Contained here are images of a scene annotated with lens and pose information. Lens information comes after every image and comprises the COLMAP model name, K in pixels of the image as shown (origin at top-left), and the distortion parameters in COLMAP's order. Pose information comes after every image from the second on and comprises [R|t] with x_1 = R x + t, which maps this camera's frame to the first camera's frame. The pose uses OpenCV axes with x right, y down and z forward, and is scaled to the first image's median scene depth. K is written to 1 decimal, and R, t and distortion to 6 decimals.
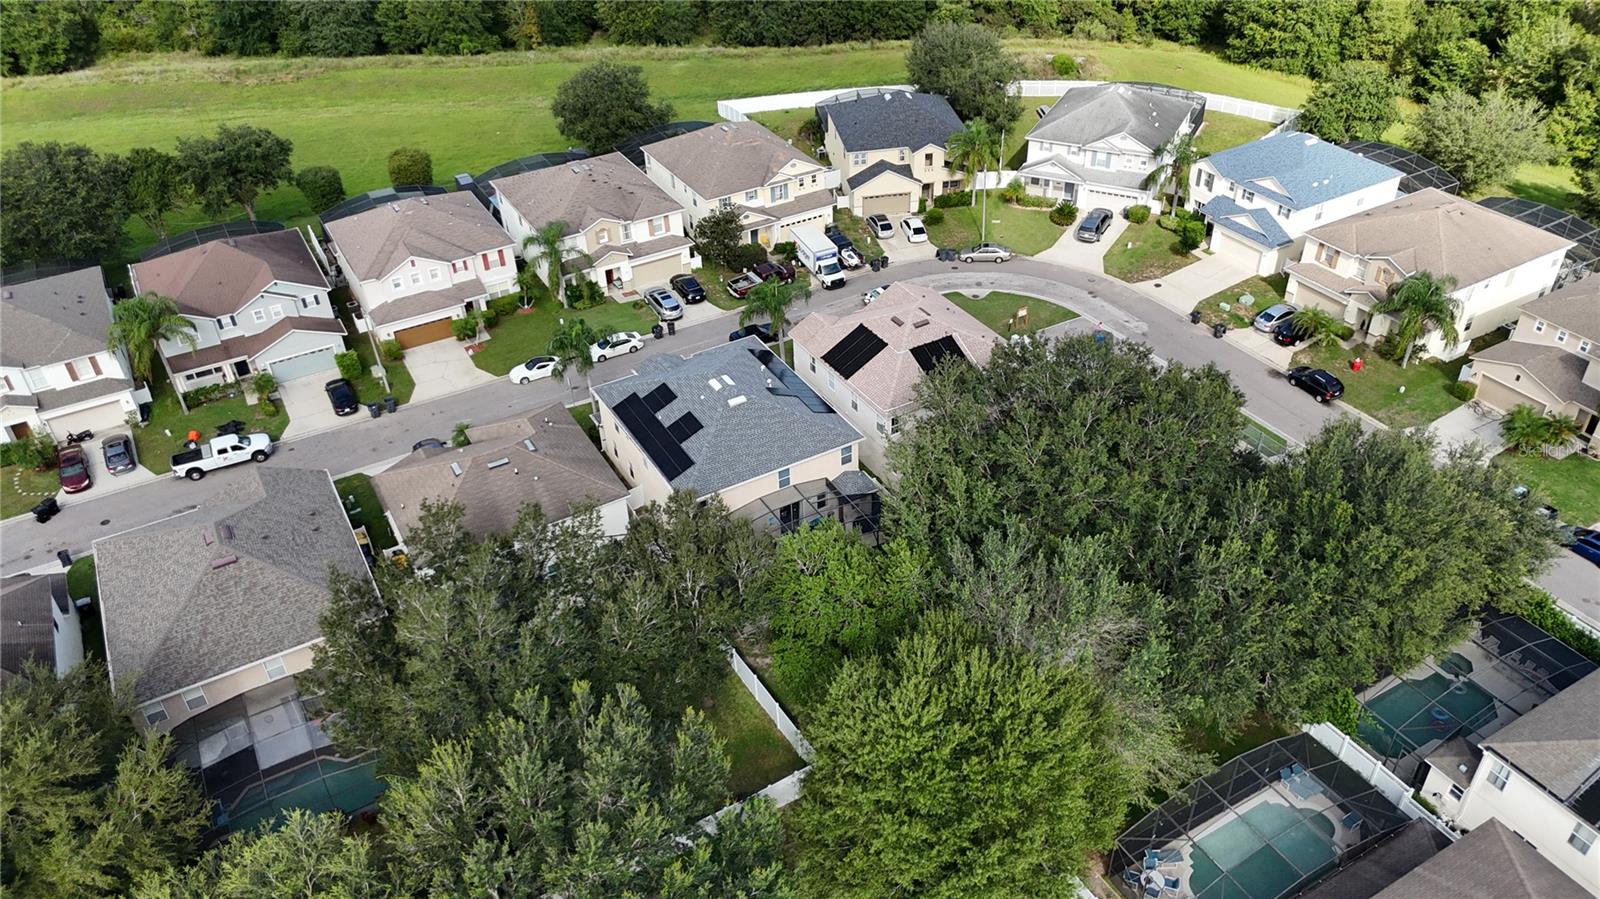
lens RADIAL K [[1167.3, 0, 808.0], [0, 1167.3, 449.8], [0, 0, 1]] dist [0.092651, -0.125899]
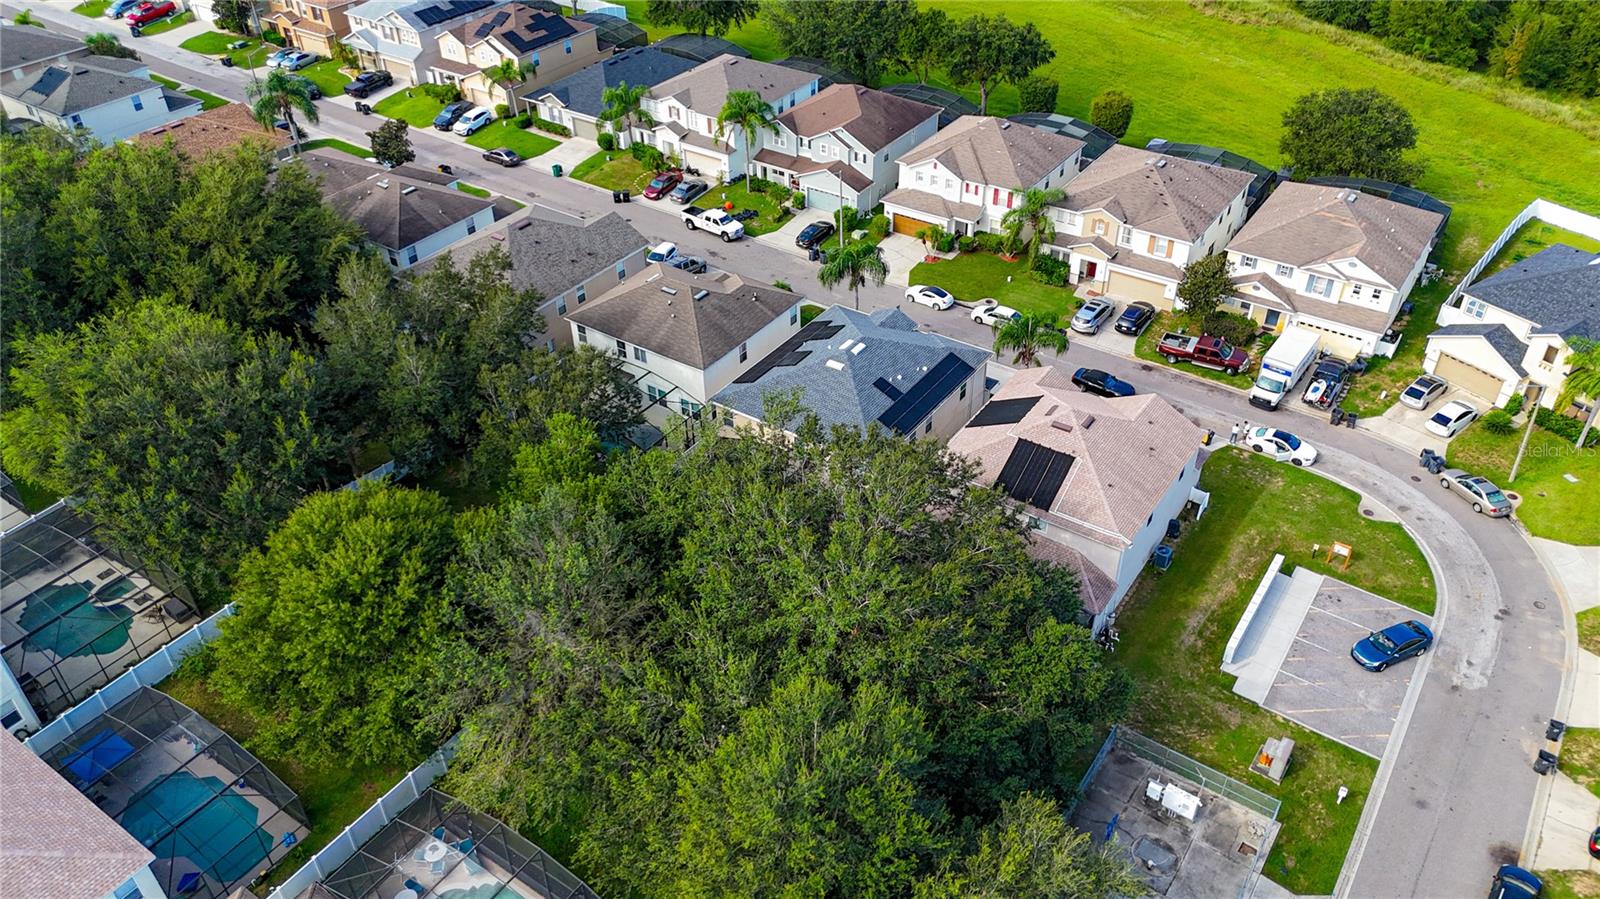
lens RADIAL K [[1167.3, 0, 808.0], [0, 1167.3, 449.8], [0, 0, 1]] dist [0.092651, -0.125899]
pose [[0.431071, 0.560027, -0.707494, 0.512463], [-0.530693, 0.791489, 0.303167, -0.208060], [0.729755, 0.244776, 0.638391, 0.268736]]
